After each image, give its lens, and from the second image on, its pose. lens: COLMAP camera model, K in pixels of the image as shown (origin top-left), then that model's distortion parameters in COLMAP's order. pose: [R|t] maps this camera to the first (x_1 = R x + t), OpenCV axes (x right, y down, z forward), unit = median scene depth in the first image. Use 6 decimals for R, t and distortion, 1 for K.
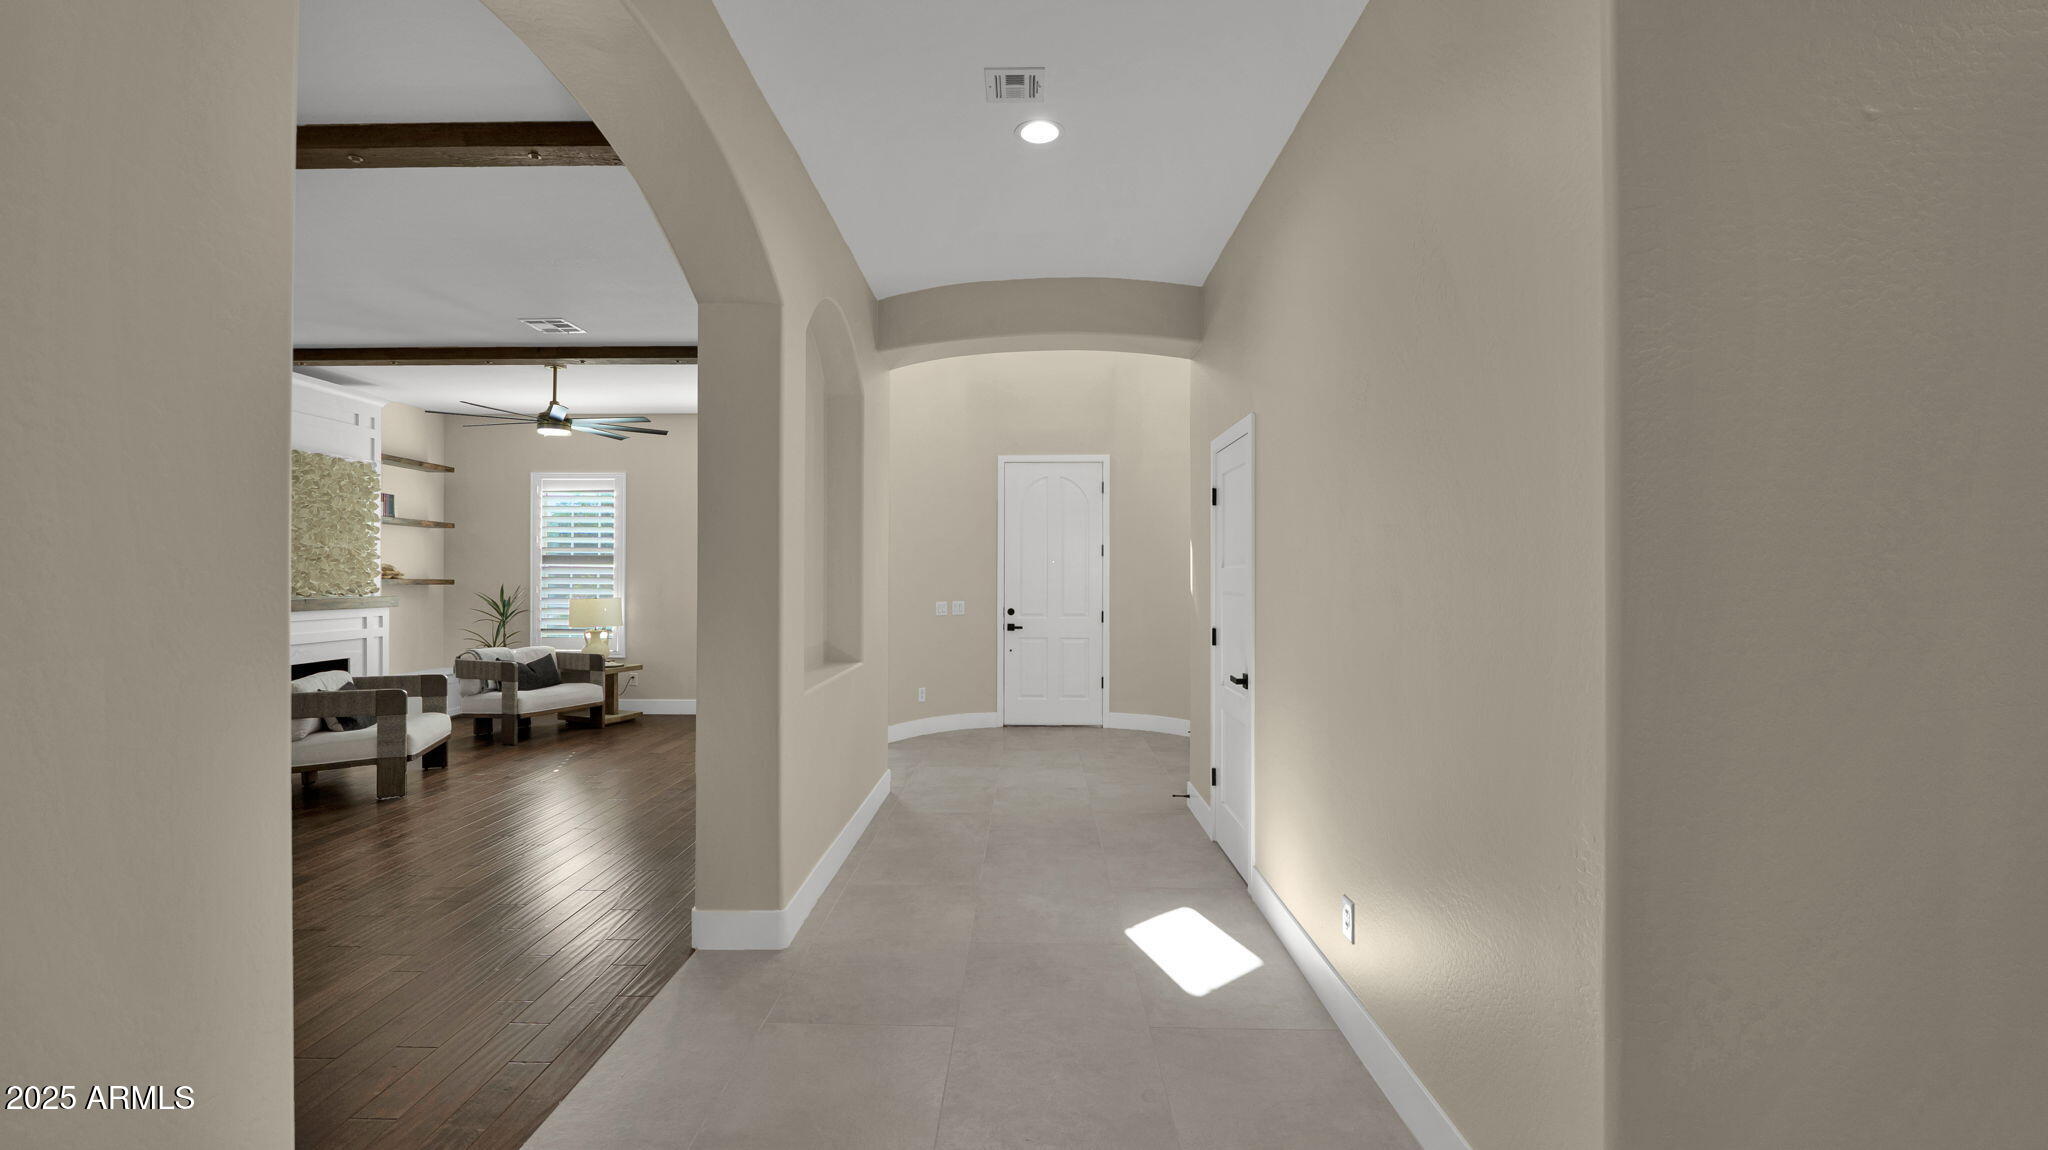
lens RADIAL K [[842.8, 0, 1020.0], [0, 842.8, 571.4], [0, 0, 1]] dist [-0.002453, -0.000423]
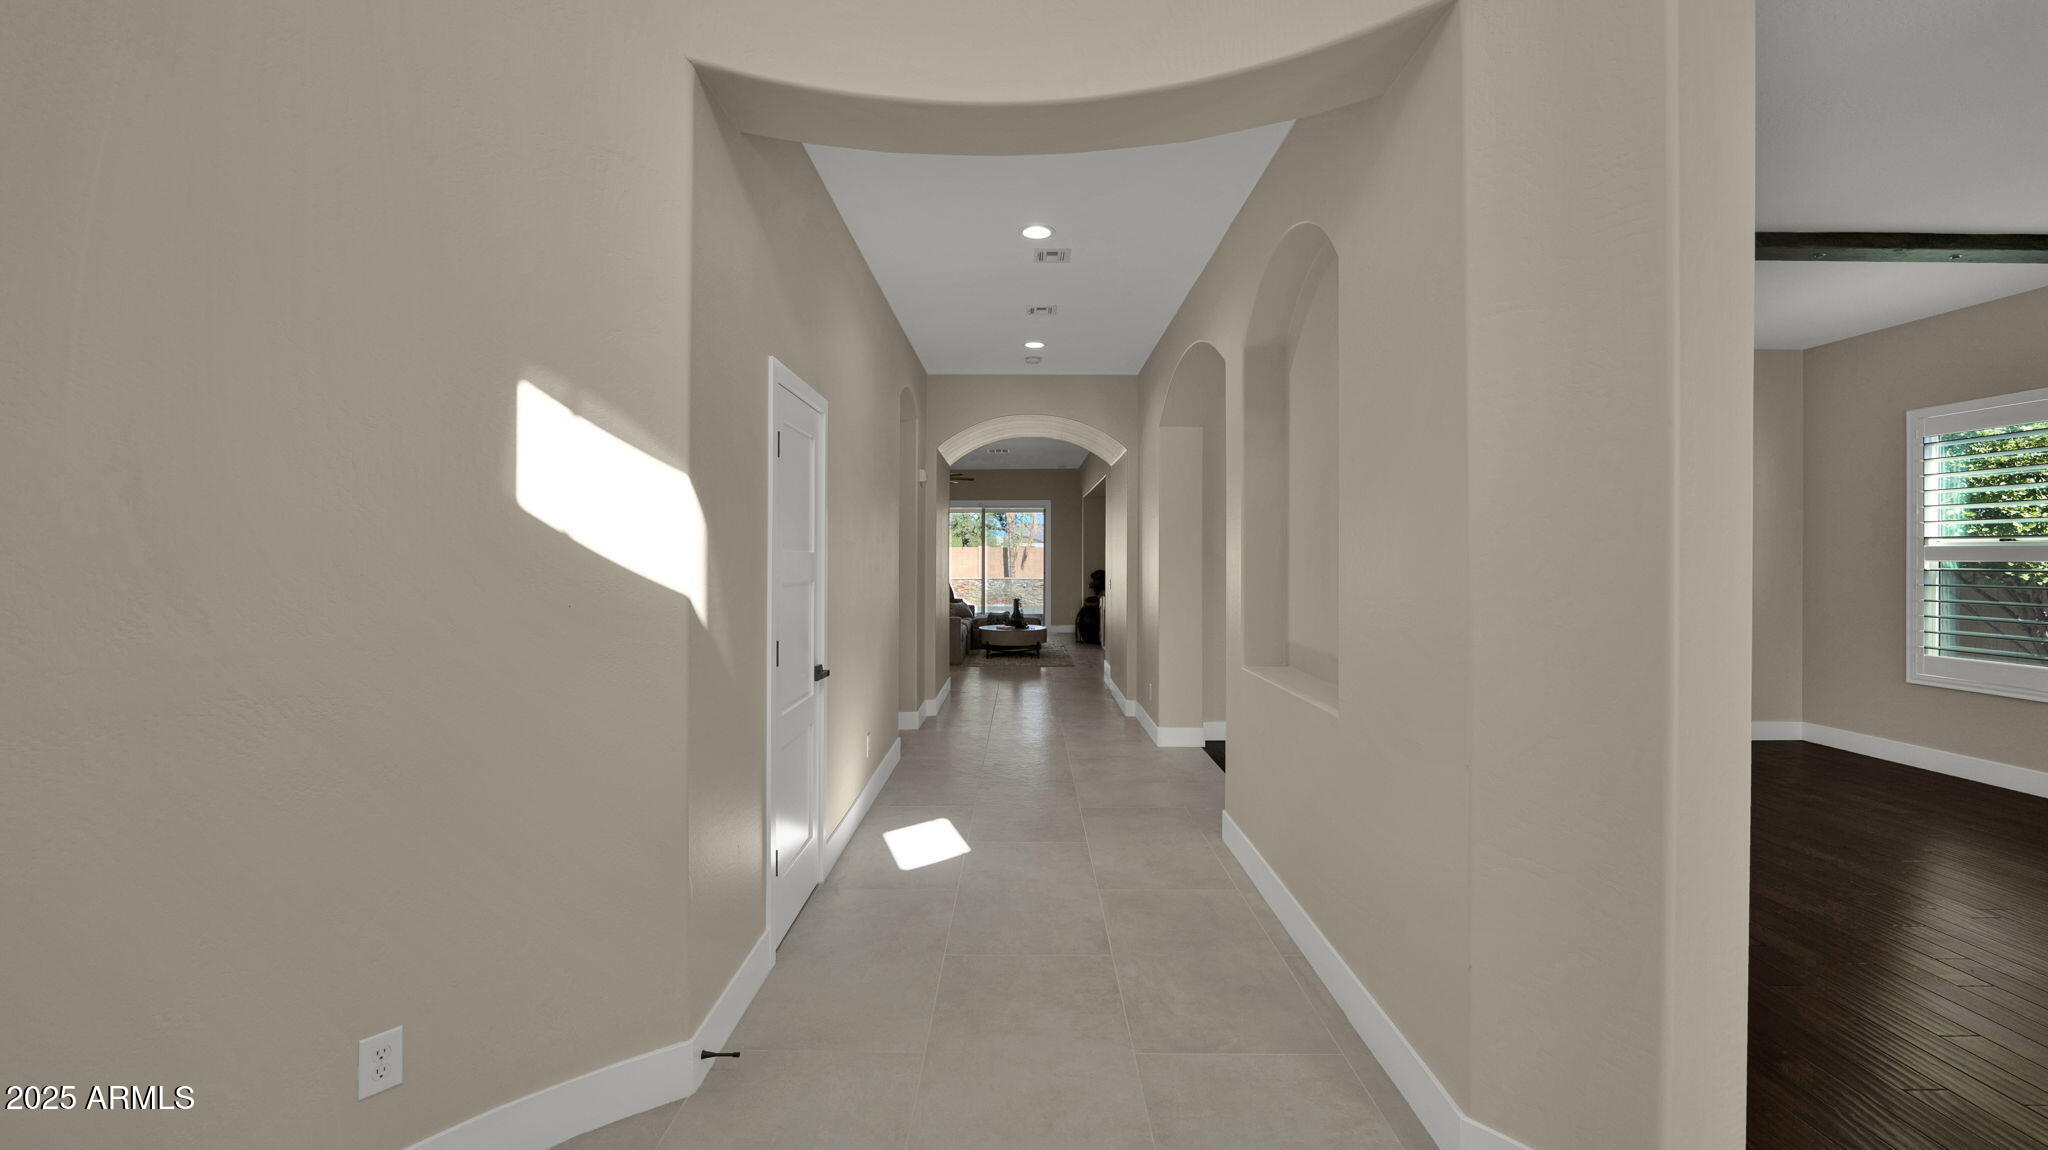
lens RADIAL K [[865.0, 0, 1016.6], [0, 865.0, 586.5], [0, 0, 1]] dist [-0.001436, -0.000117]
pose [[-0.999967, -0.002640, 0.007638, 0.019869], [-0.002575, 0.999961, 0.008434, 0.014281], [-0.007660, 0.008414, -0.999935, 1.070769]]
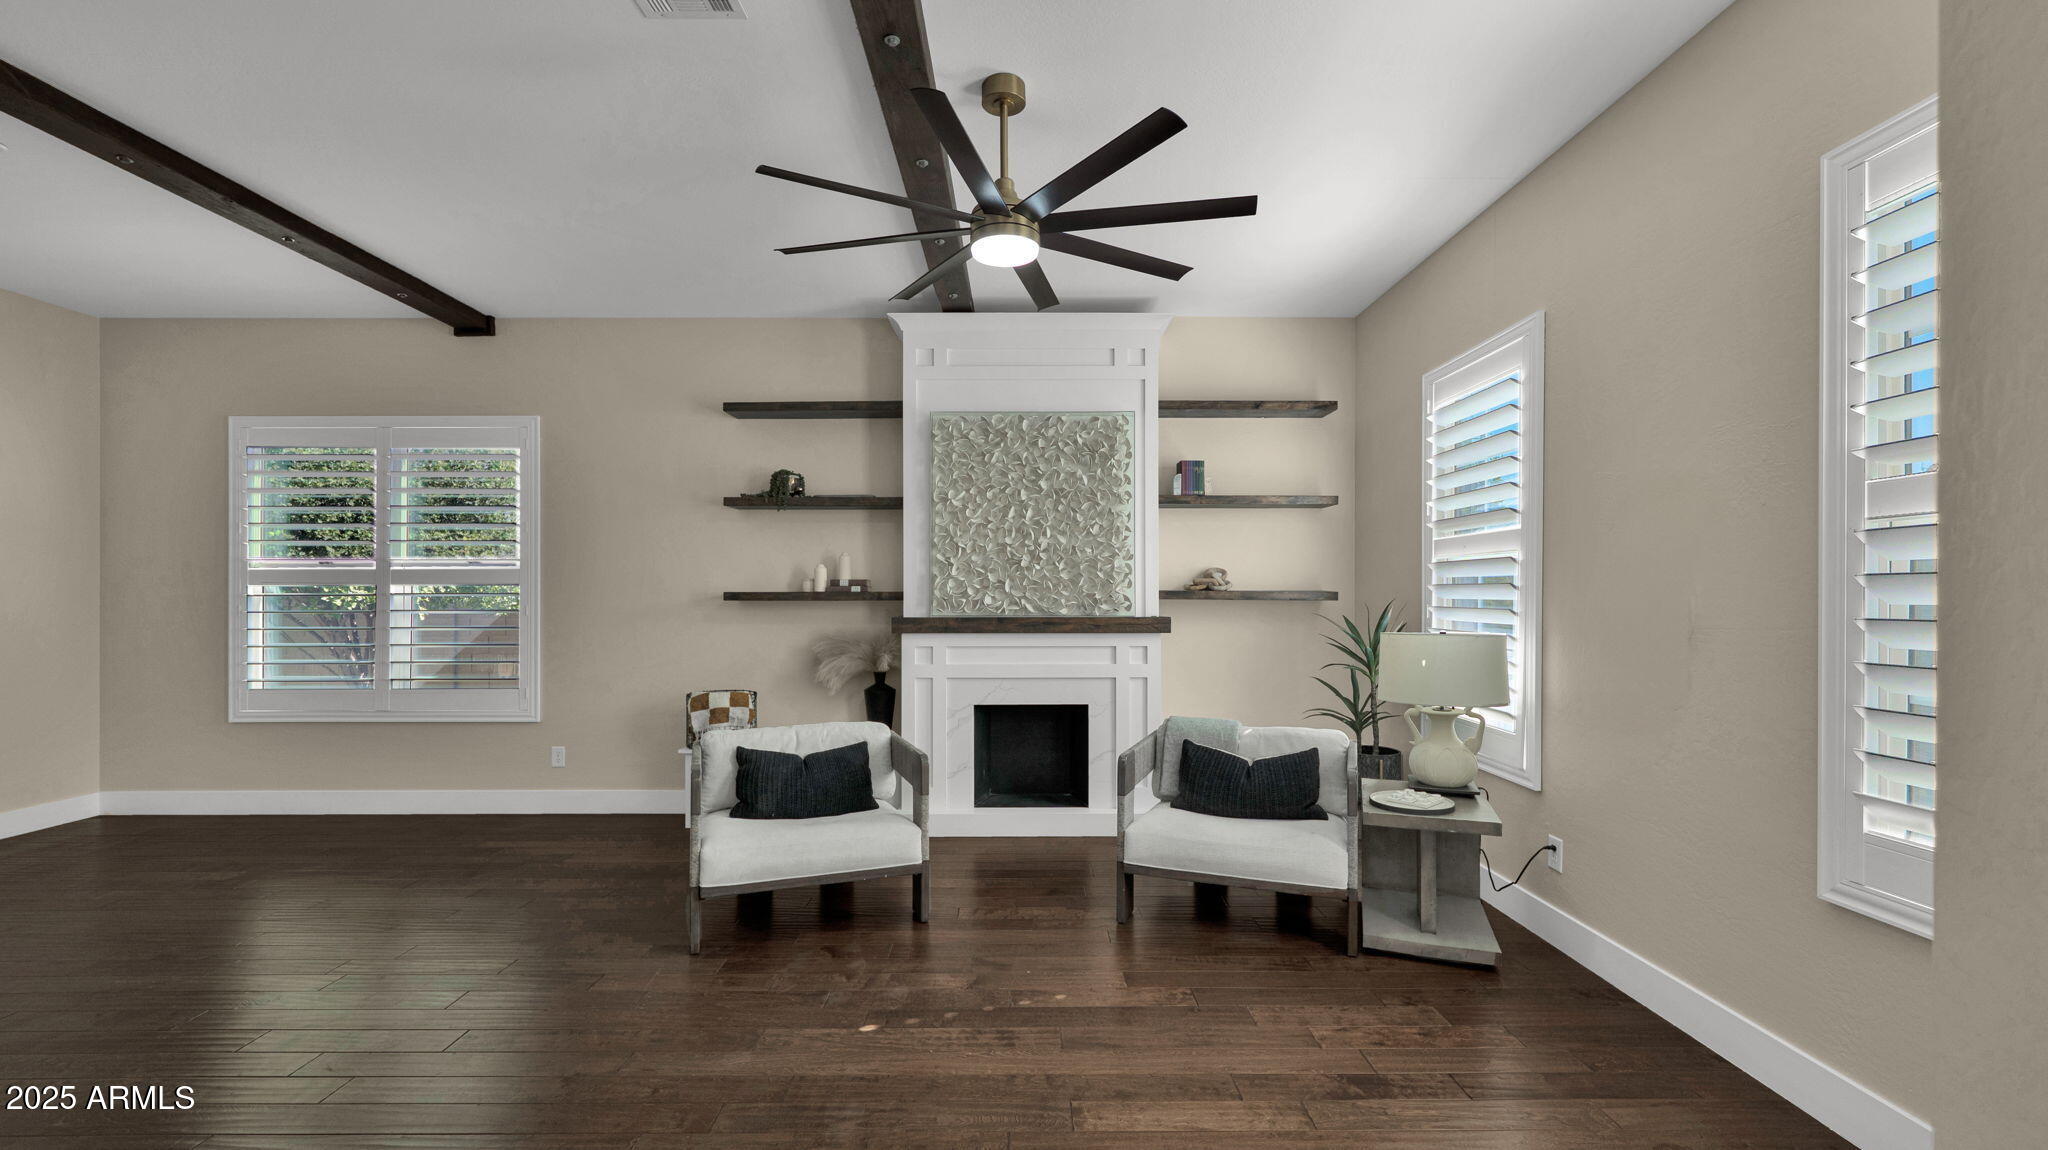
lens RADIAL K [[835.5, 0, 1016.9], [0, 835.5, 579.8], [0, 0, 1]] dist [0.000688, 0.000054]
pose [[-0.008854, -0.017002, -0.999816, -0.103129], [0.013574, 0.999761, -0.017121, 0.011268], [0.999869, -0.013723, -0.008621, 0.932826]]
